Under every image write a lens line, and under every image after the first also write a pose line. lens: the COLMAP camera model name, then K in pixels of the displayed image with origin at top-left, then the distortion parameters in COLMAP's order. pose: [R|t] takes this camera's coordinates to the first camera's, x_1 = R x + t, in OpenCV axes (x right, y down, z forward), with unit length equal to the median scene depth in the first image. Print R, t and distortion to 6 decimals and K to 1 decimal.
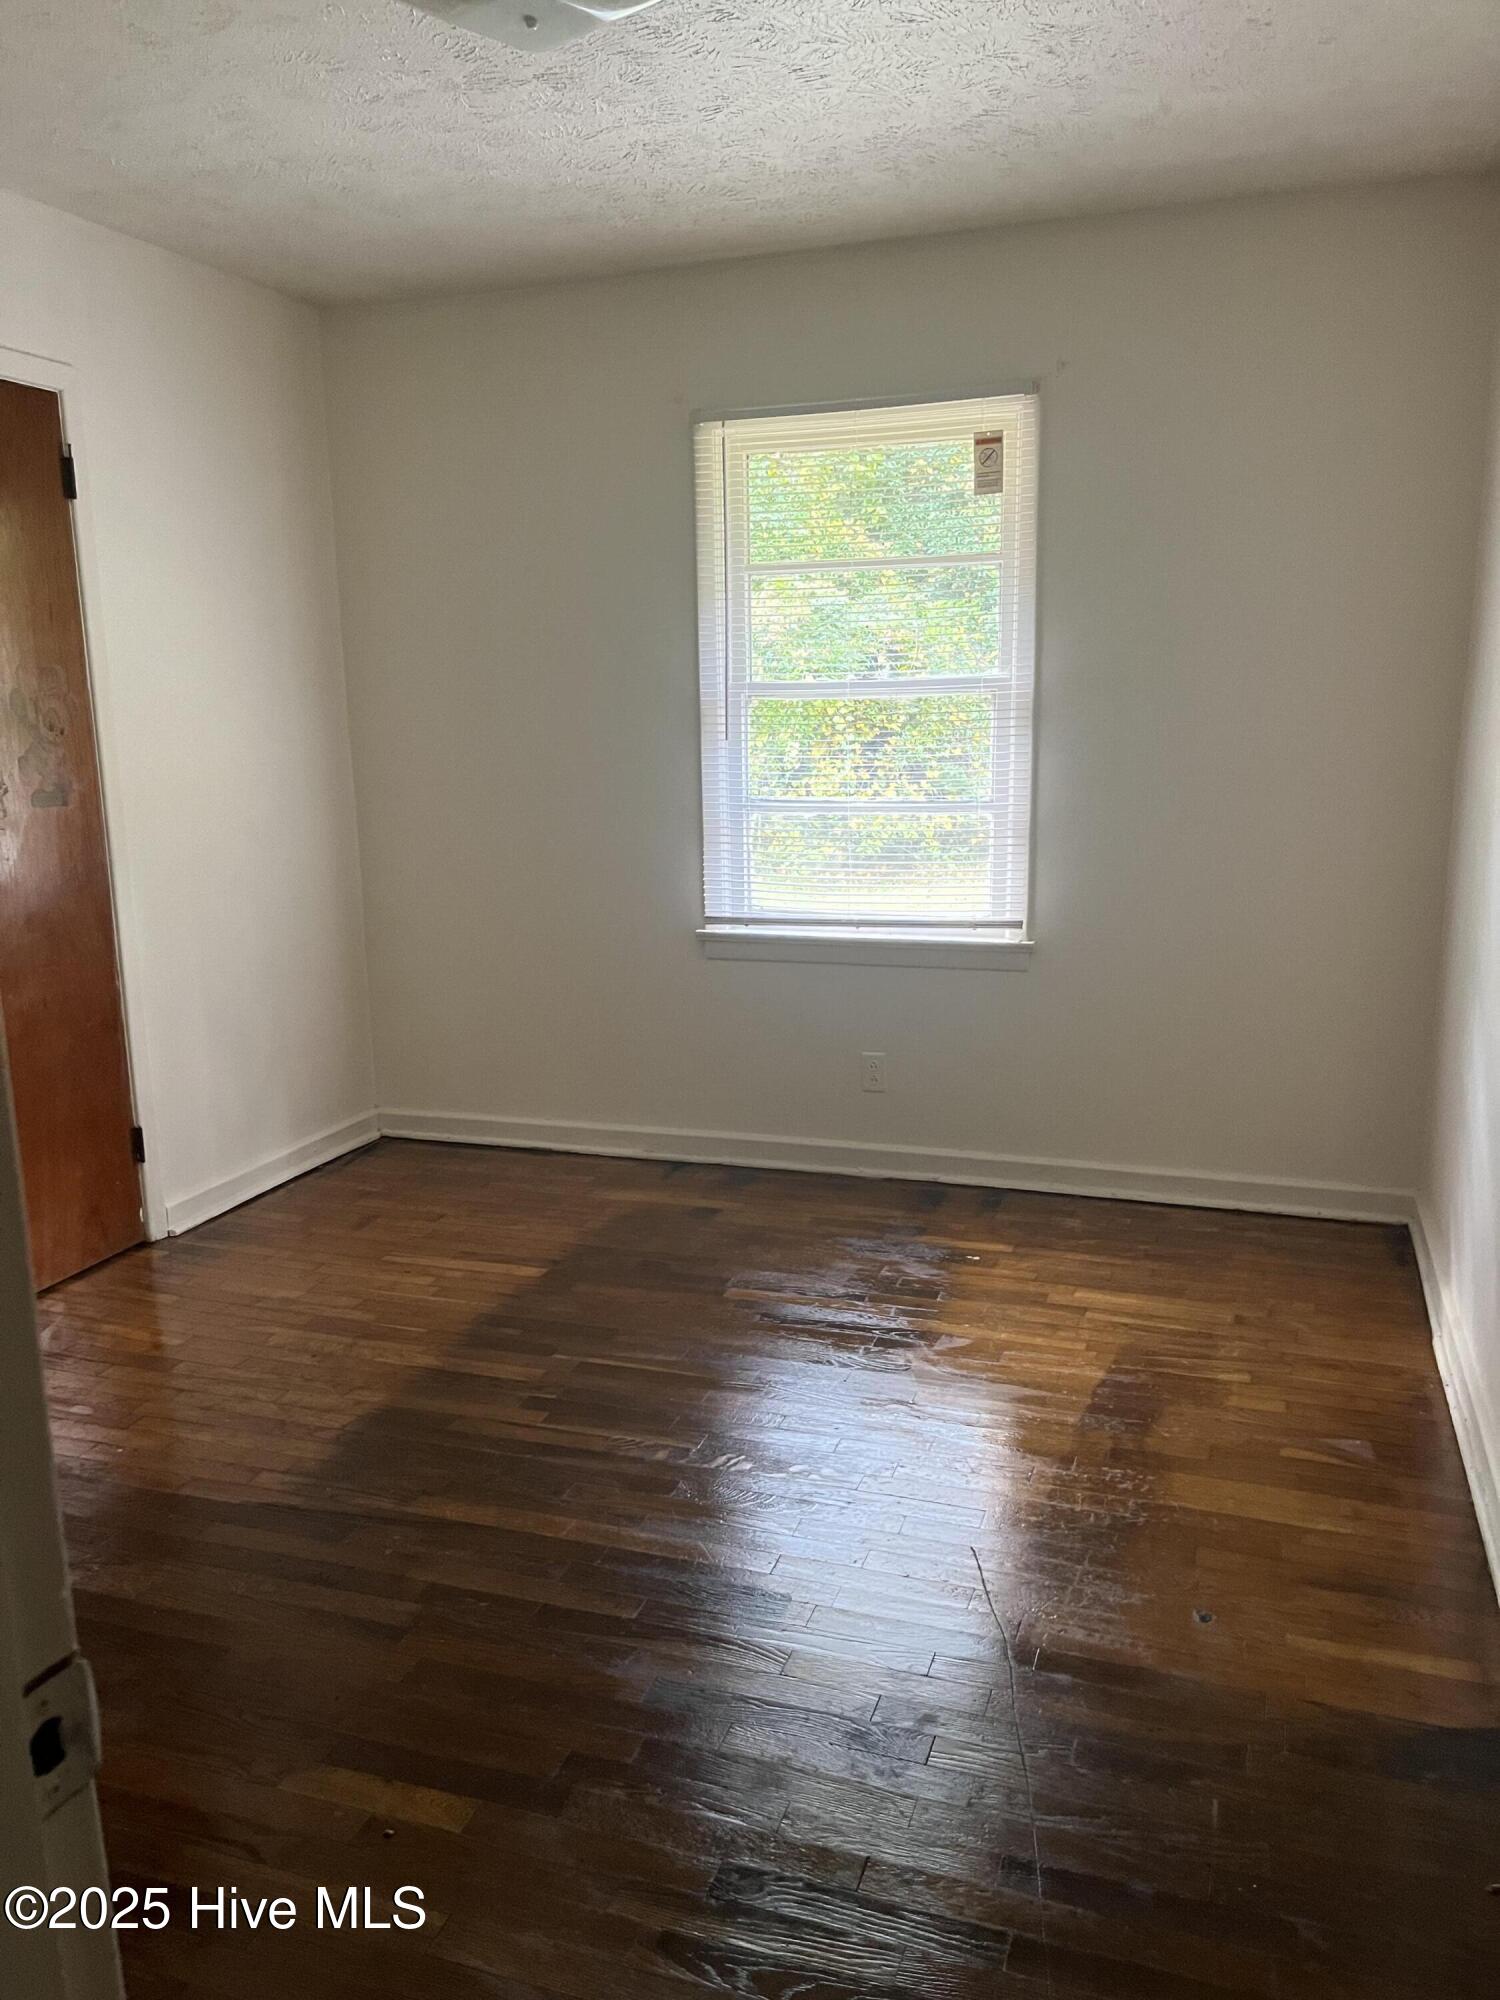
lens RADIAL K [[1515.7, 0, 753.3], [0, 1515.7, 1005.7], [0, 0, 1]] dist [0.063537, -0.096826]
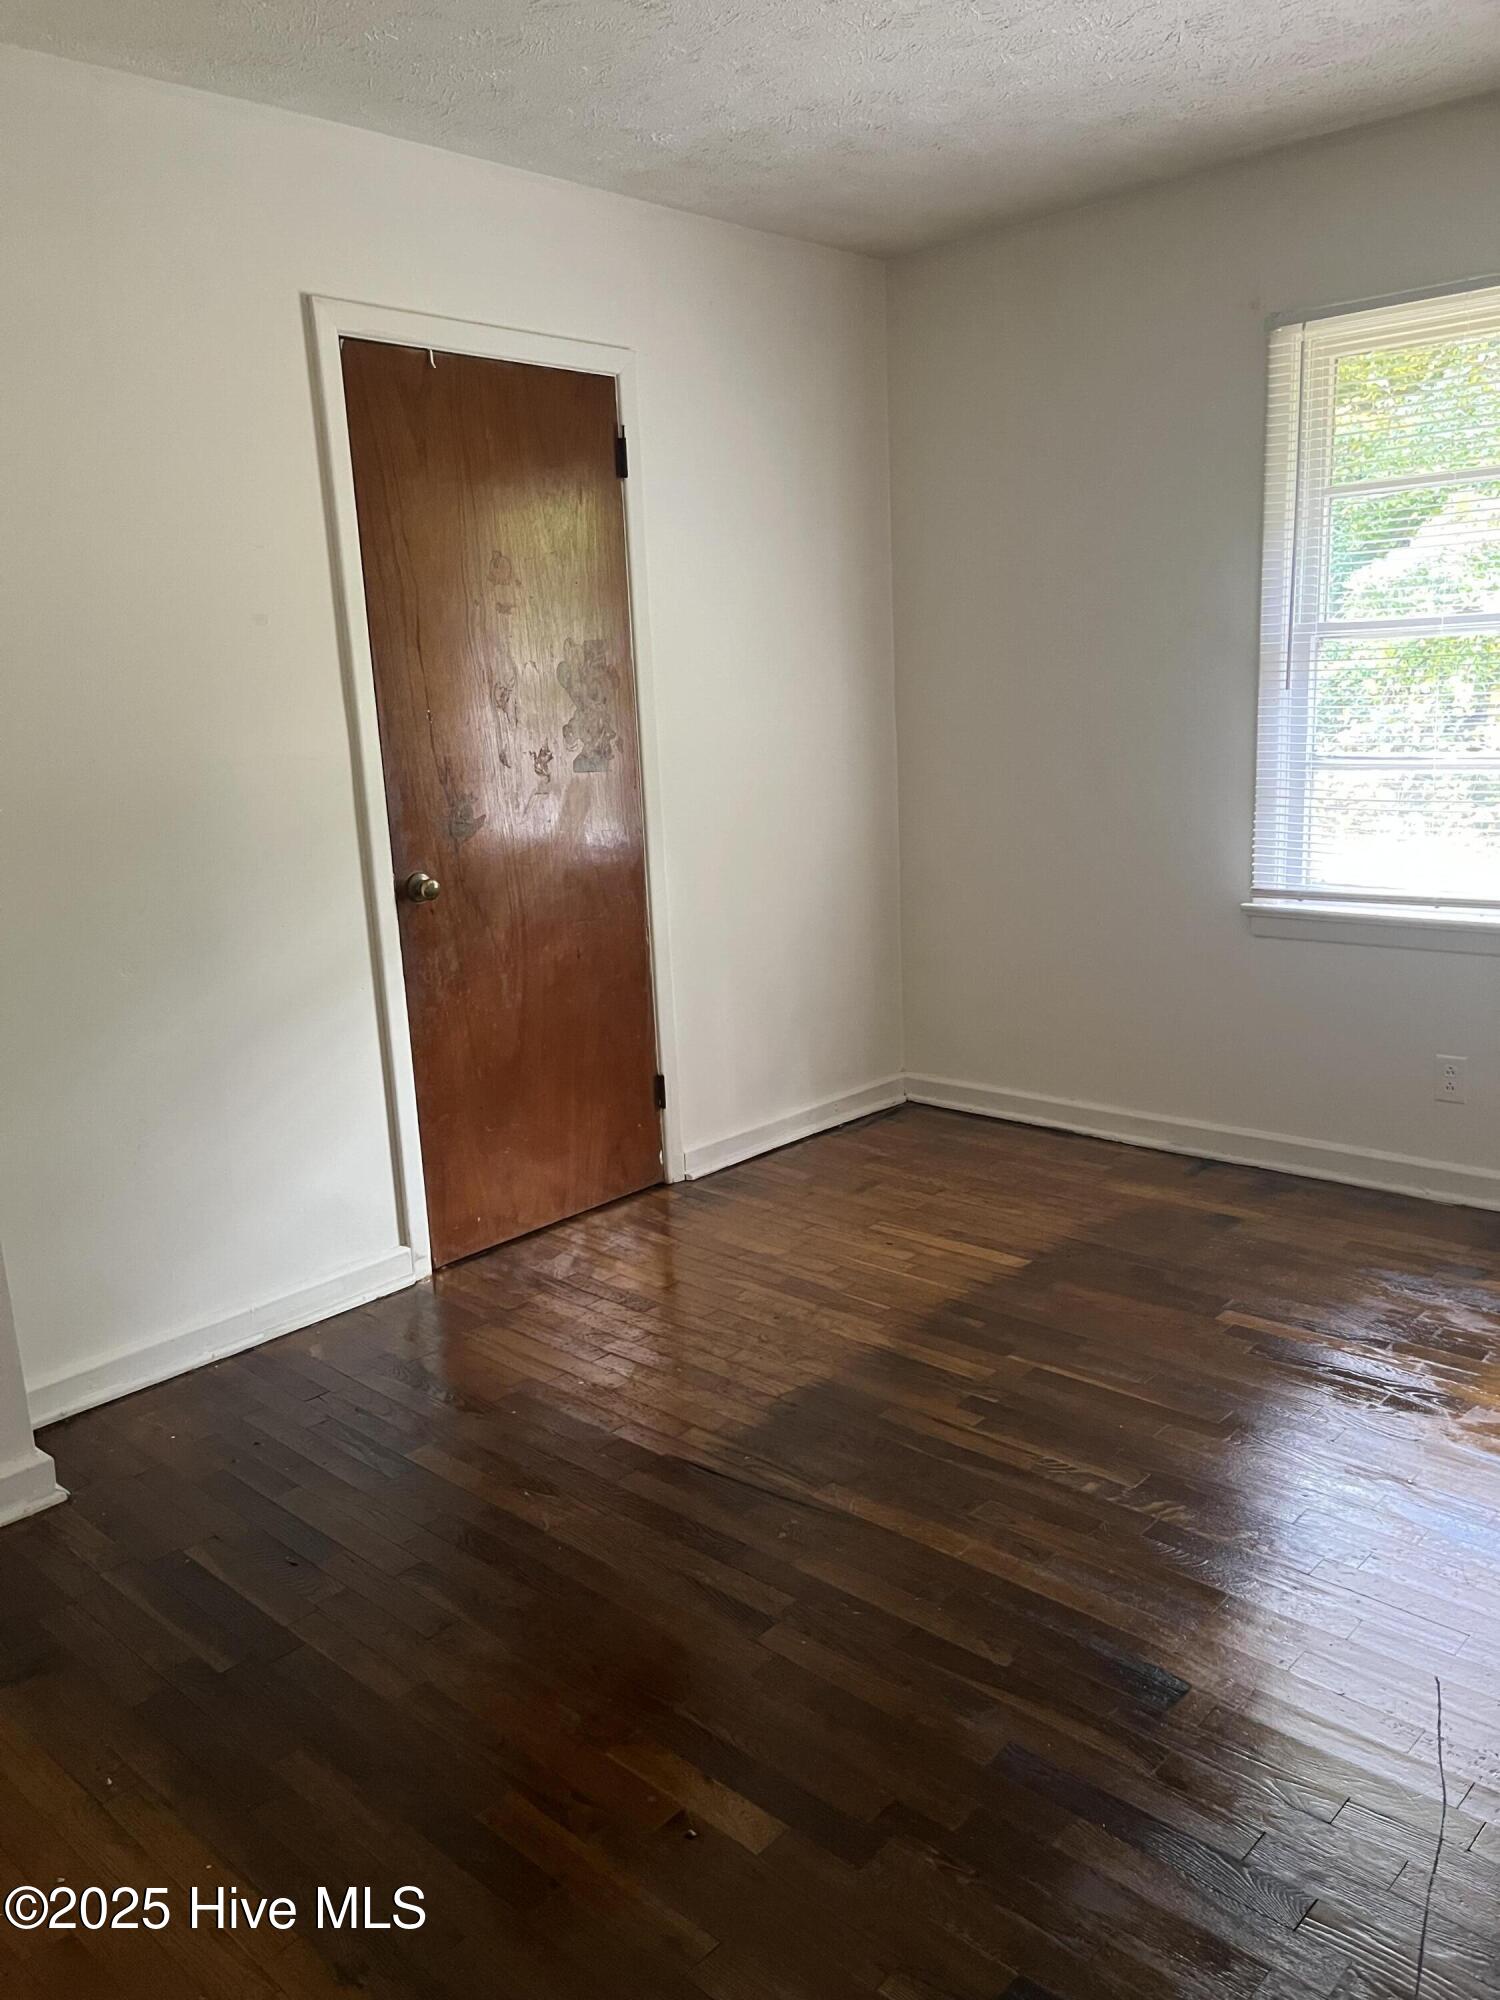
lens RADIAL K [[1515.7, 0, 753.3], [0, 1515.7, 1005.7], [0, 0, 1]] dist [0.063537, -0.096826]
pose [[0.909431, 0.061136, -0.411336, 0.086248], [-0.048959, 0.997996, 0.040085, -0.013870], [0.412963, -0.016316, 0.910602, 0.071516]]
